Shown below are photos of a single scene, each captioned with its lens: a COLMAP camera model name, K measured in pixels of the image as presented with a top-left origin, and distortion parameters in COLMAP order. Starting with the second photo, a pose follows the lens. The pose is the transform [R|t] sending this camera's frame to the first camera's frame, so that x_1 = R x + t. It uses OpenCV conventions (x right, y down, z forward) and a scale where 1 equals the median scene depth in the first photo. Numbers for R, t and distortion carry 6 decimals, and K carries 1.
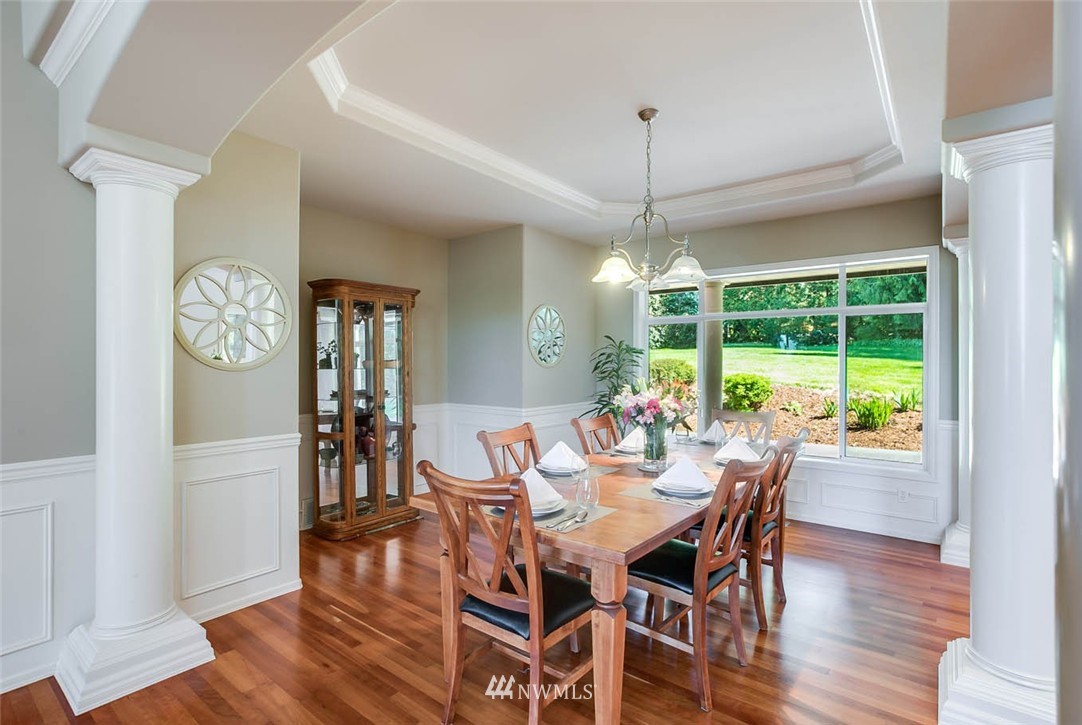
lens RADIAL K [[521.6, 0, 543.3], [0, 521.6, 357.6], [0, 0, 1]] dist [-0.028692, 0.012547]
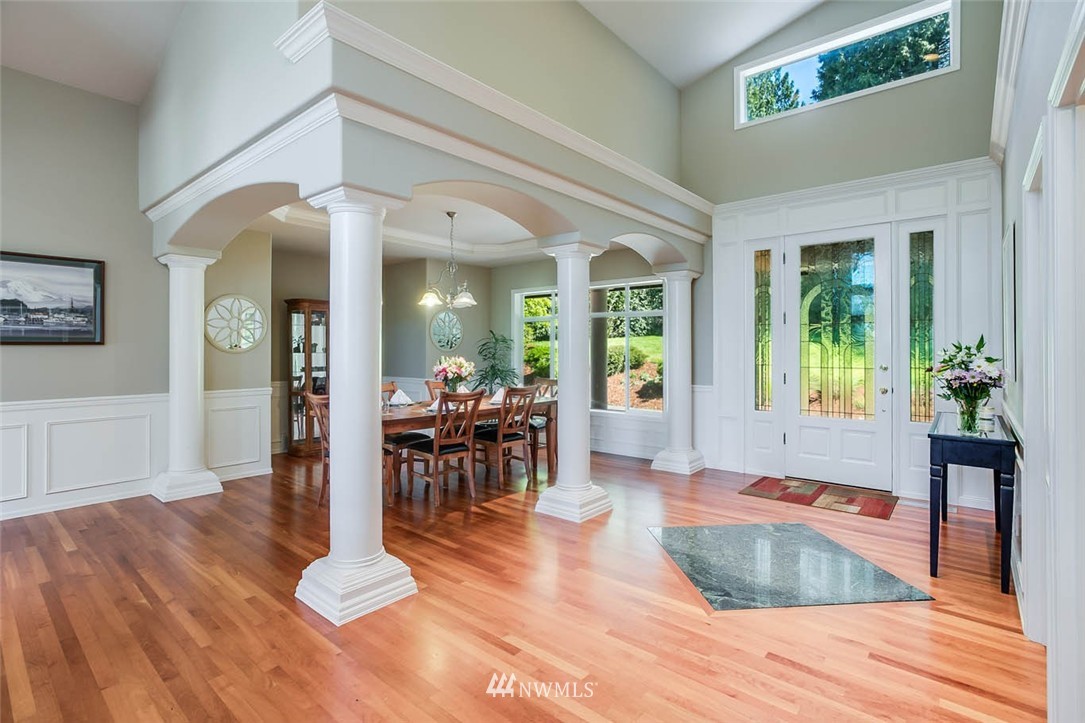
lens RADIAL K [[523.1, 0, 542.3], [0, 523.1, 342.9], [0, 0, 1]] dist [-0.028692, 0.012547]
pose [[0.998957, -0.002701, -0.045574, 0.544544], [0.002593, 0.999994, -0.002438, -0.004444], [0.045581, 0.002317, 0.998958, -0.754390]]
